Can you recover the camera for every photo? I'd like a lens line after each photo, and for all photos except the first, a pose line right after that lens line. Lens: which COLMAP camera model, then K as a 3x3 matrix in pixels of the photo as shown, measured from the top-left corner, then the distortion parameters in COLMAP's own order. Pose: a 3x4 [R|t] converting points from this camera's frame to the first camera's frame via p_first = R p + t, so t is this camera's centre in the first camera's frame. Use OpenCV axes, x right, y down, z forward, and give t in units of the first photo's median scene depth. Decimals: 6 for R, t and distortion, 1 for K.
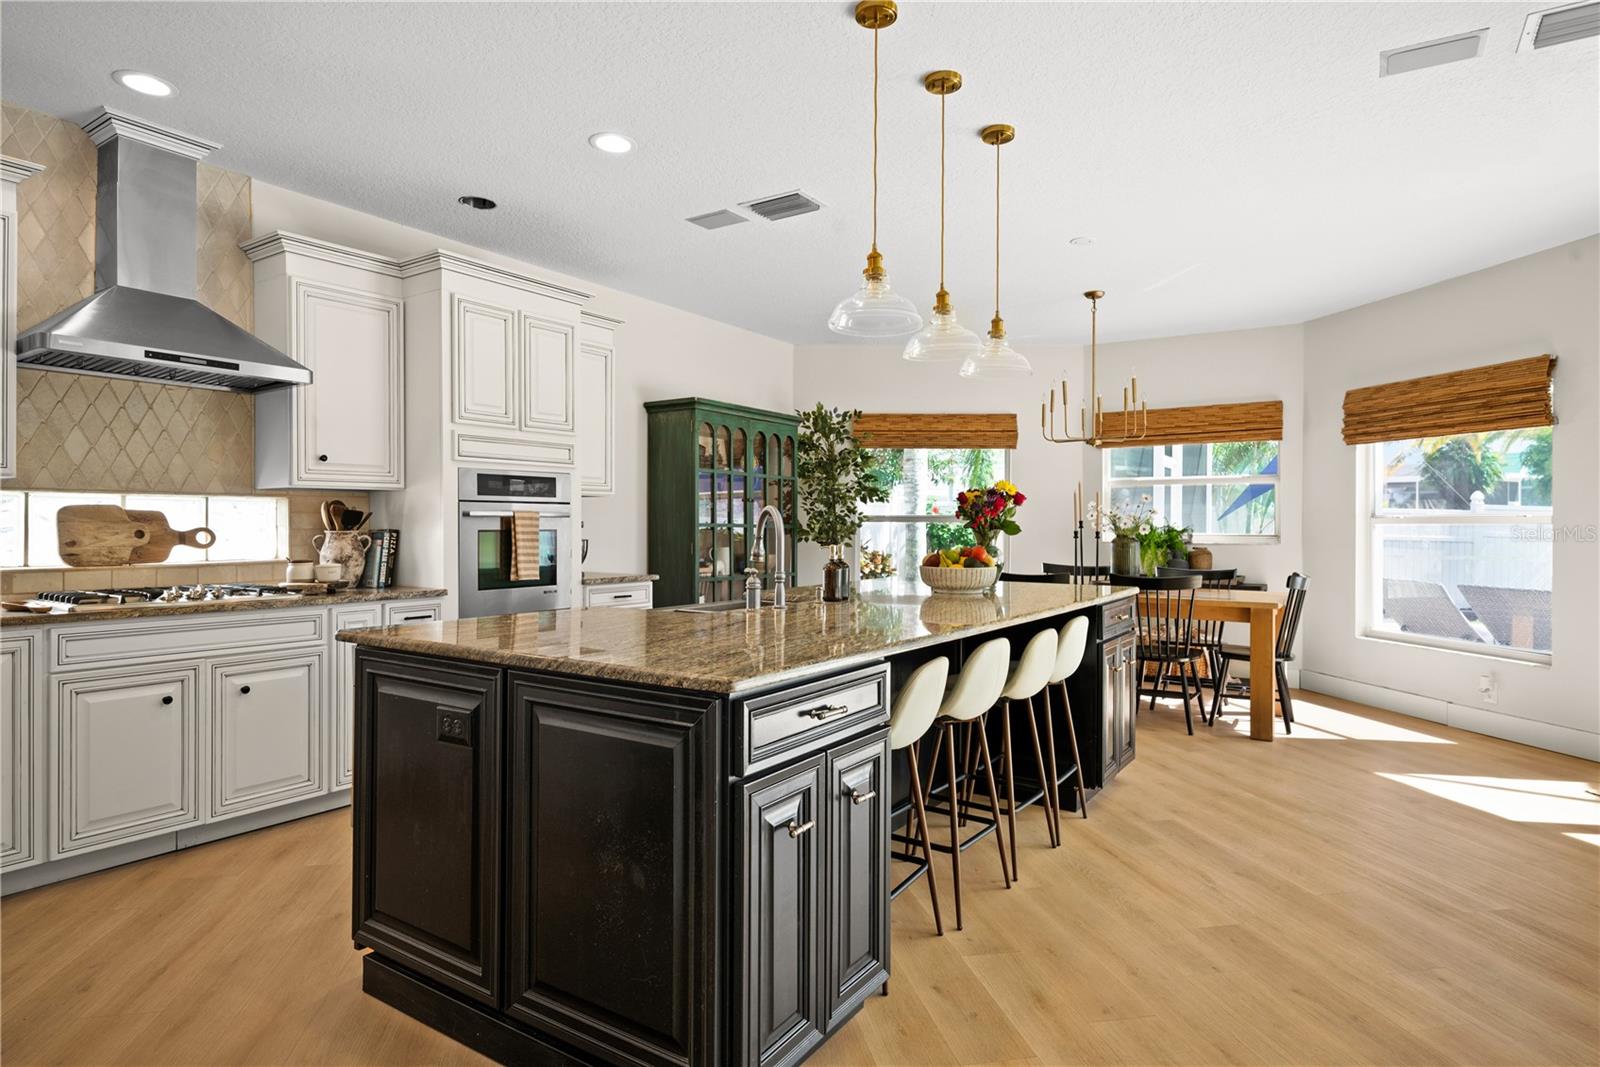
lens RADIAL K [[884.6, 0, 800.0], [0, 884.6, 533.5], [0, 0, 1]] dist [-0.001683, -0.000209]
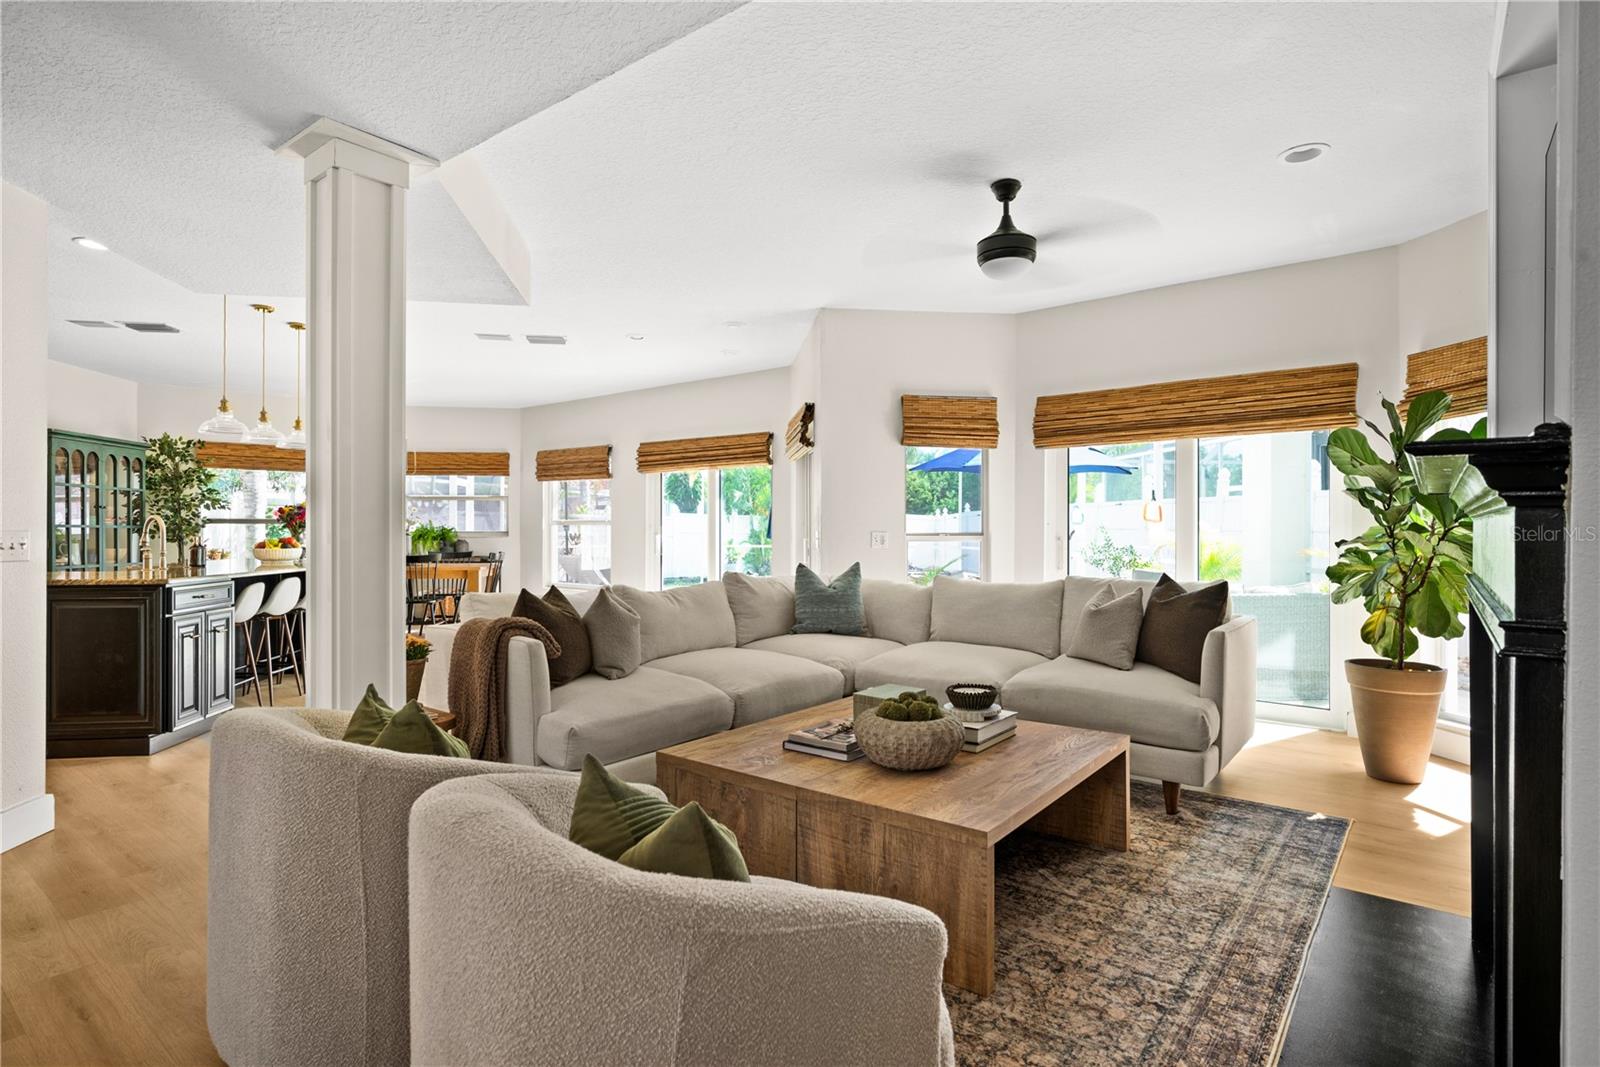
lens RADIAL K [[848.0, 0, 800.0], [0, 848.0, 533.5], [0, 0, 1]] dist [0.003894, 0.000754]
pose [[0.768150, -0.004312, 0.640255, -0.066174], [0.005662, 0.999984, -0.000058, 0.007375], [-0.640244, 0.003670, 0.768162, -0.598240]]
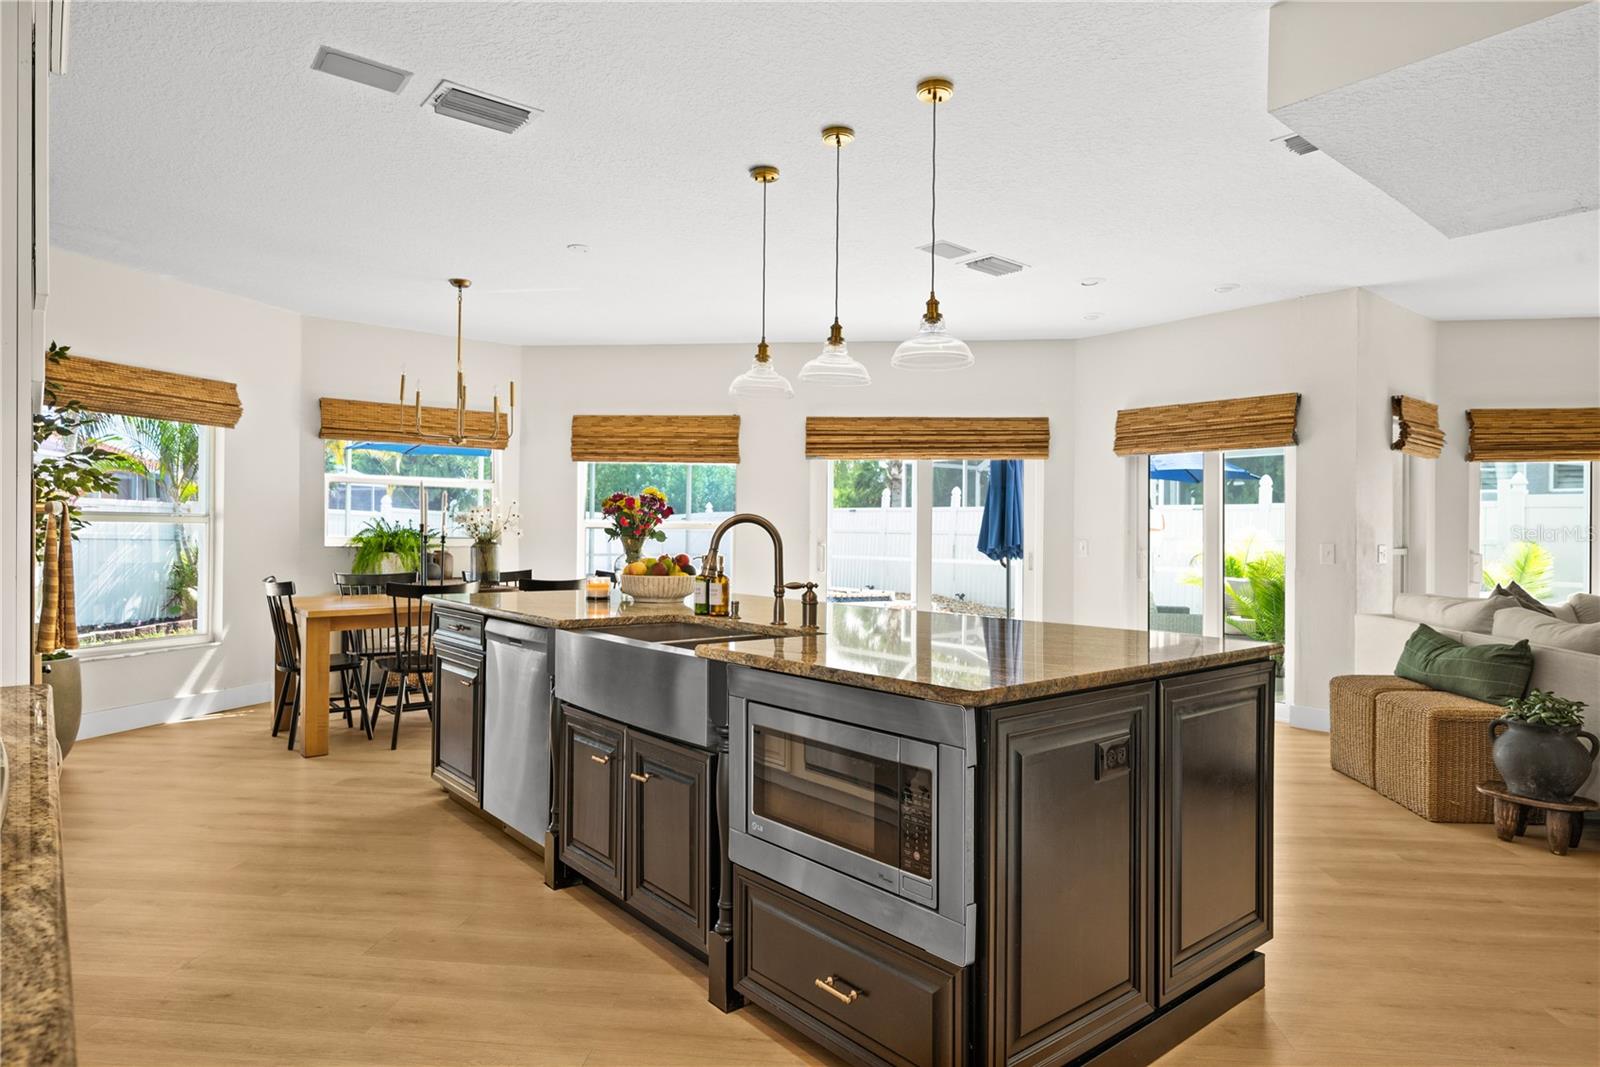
lens RADIAL K [[939.8, 0, 800.0], [0, 939.8, 533.5], [0, 0, 1]] dist [-0.004749, -0.001136]
pose [[0.290550, -0.002232, 0.956857, -0.446865], [-0.000316, 0.999997, 0.002428, -0.006687], [-0.956860, -0.001008, 0.290548, 0.319530]]
